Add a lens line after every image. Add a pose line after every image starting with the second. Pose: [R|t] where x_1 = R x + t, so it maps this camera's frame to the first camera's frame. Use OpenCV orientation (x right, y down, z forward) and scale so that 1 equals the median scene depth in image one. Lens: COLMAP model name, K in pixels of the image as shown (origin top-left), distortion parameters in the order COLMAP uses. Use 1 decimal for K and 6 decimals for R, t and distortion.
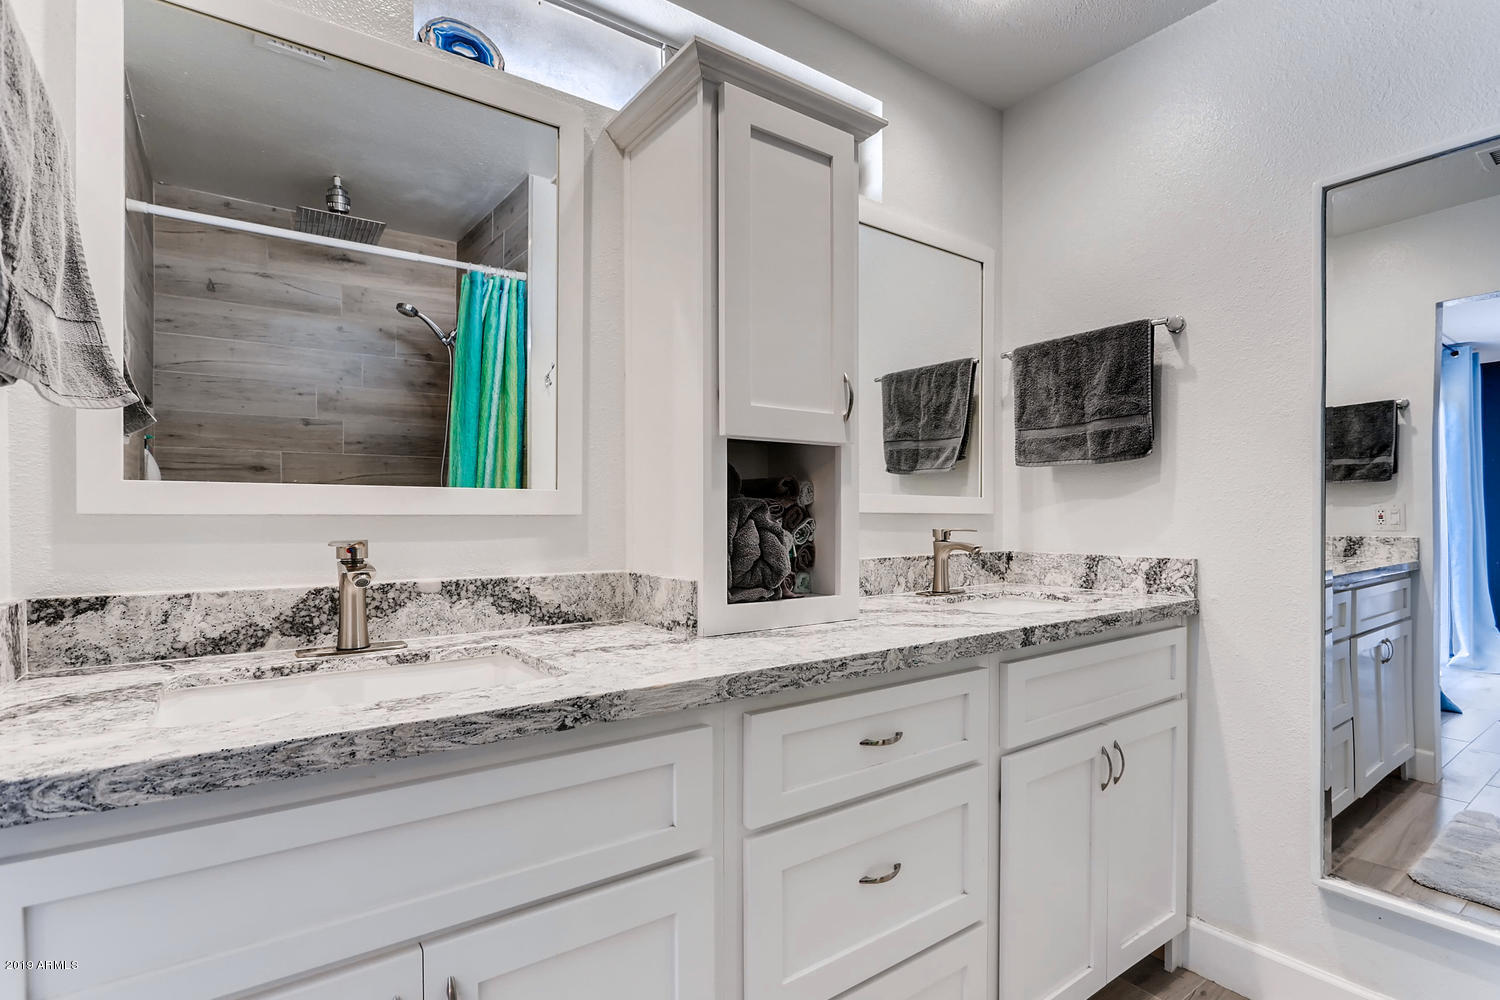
lens RADIAL K [[730.8, 0, 746.6], [0, 730.8, 514.9], [0, 0, 1]] dist [-0.012094, 0.000114]
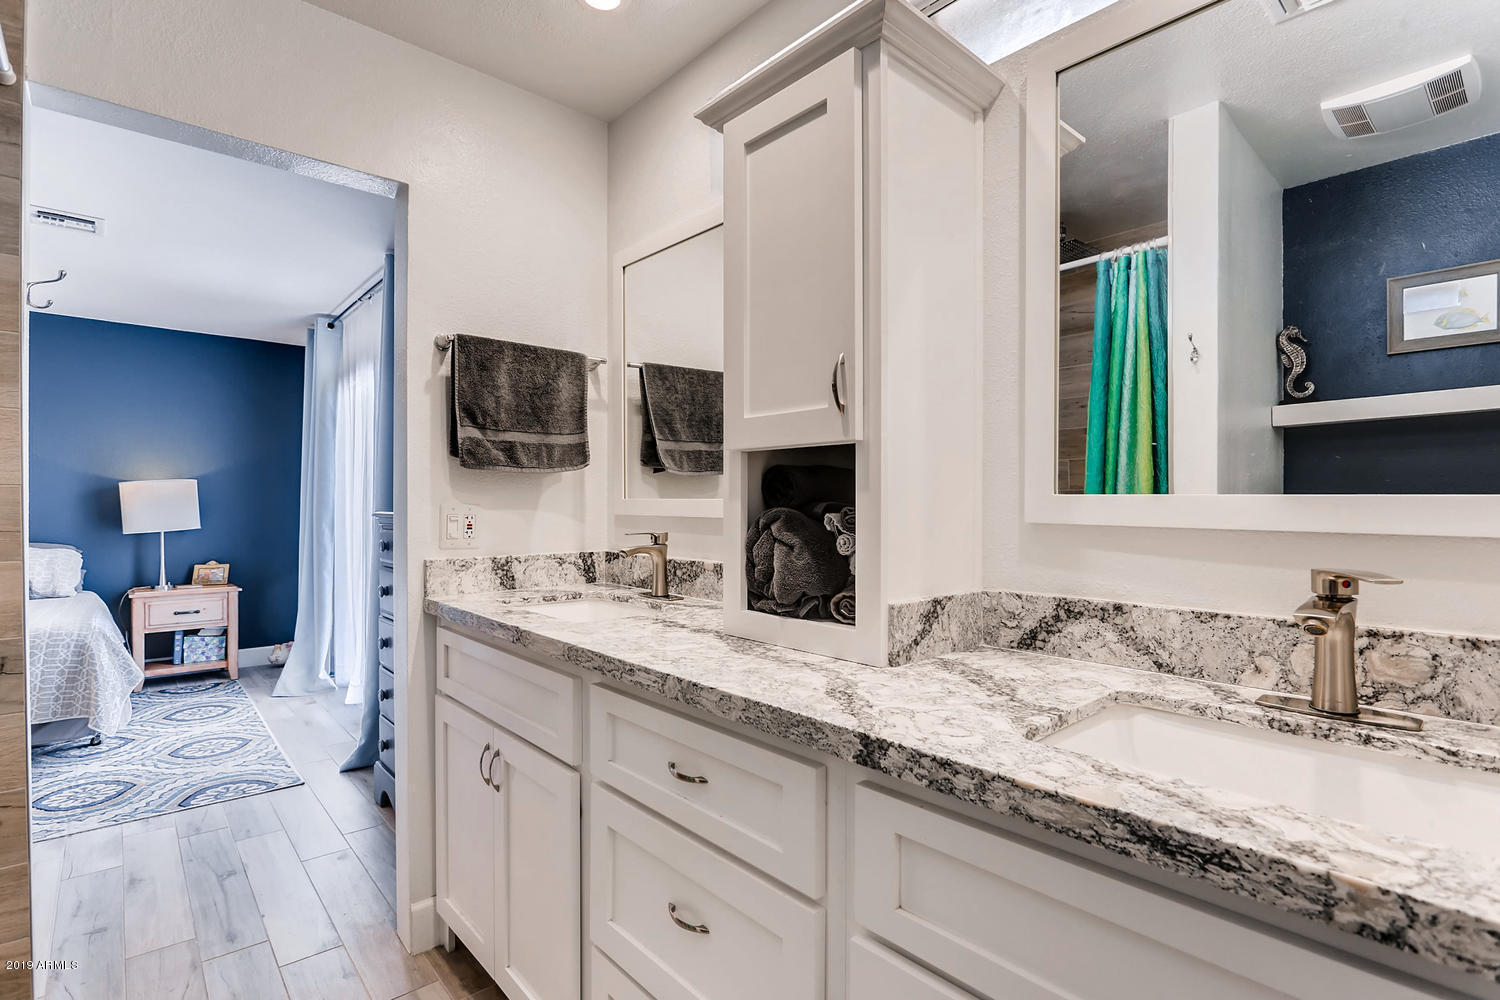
lens RADIAL K [[710.6, 0, 767.5], [0, 710.6, 507.2], [0, 0, 1]] dist [-0.012250, 0.000232]
pose [[0.123809, 0.007919, -0.992274, 0.974223], [-0.004034, 0.999964, 0.007477, -0.032537], [0.992298, 0.003077, 0.123837, 0.886719]]
